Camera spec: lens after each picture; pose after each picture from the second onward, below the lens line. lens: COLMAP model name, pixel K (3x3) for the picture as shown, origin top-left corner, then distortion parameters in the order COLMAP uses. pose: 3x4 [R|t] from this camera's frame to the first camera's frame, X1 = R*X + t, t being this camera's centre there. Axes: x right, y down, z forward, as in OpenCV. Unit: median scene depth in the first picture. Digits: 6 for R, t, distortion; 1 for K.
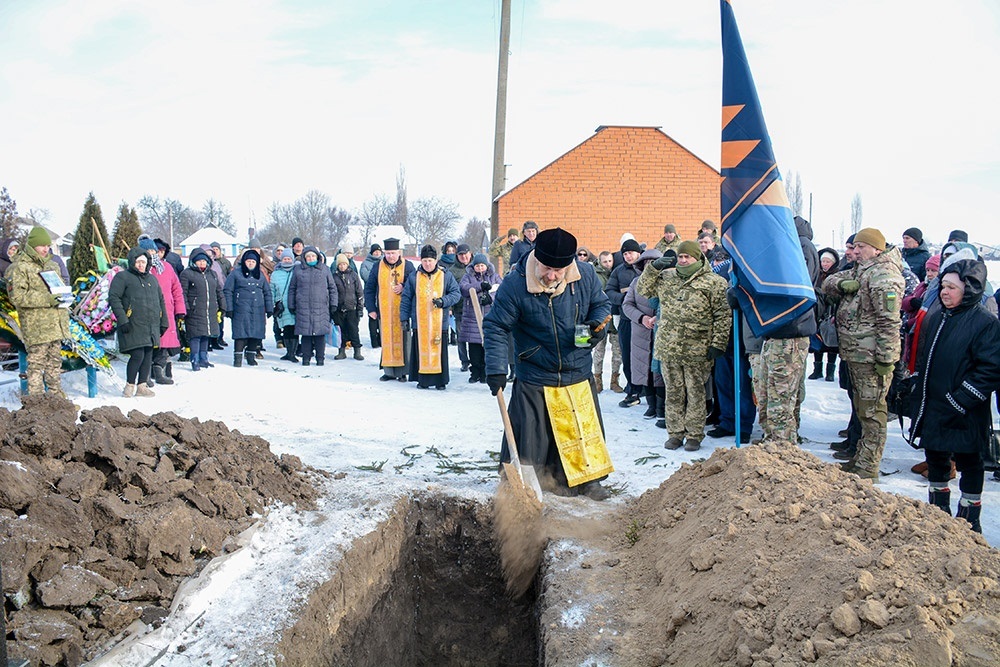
lens RADIAL K [[776.2, 0, 500.0], [0, 776.2, 333.5], [0, 0, 1]] dist [-0.151129, 0.101237]
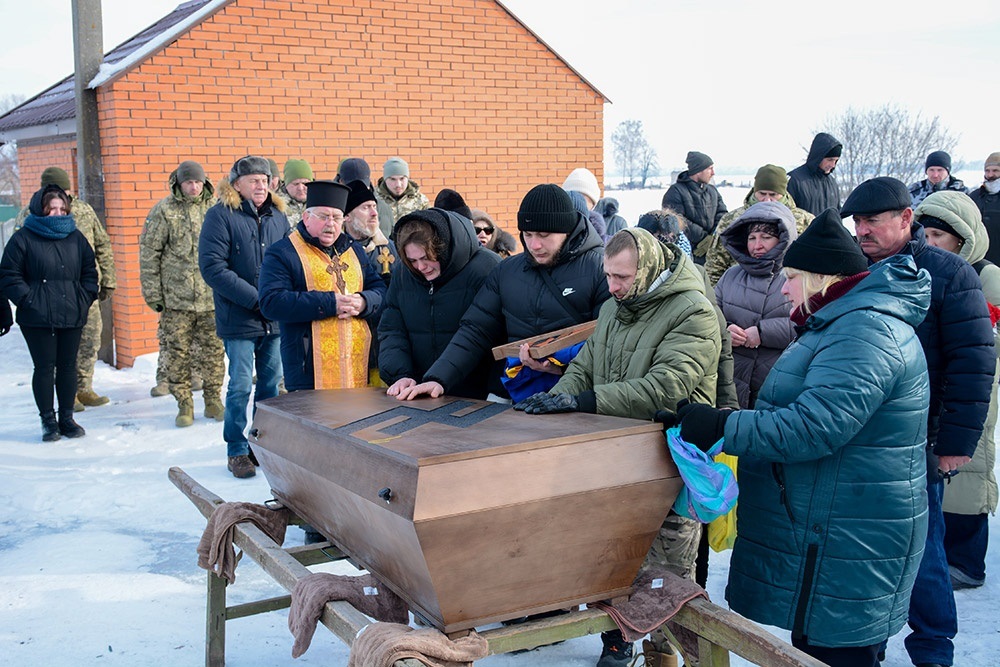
lens RADIAL K [[1261.8, 0, 500.0], [0, 1261.8, 333.5], [0, 0, 1]] dist [0.104595, 0.016381]
pose [[0.866662, -0.075694, 0.493120, -0.699901], [0.072770, 0.997032, 0.025152, -0.155846], [-0.493561, 0.014086, 0.869597, 1.145345]]
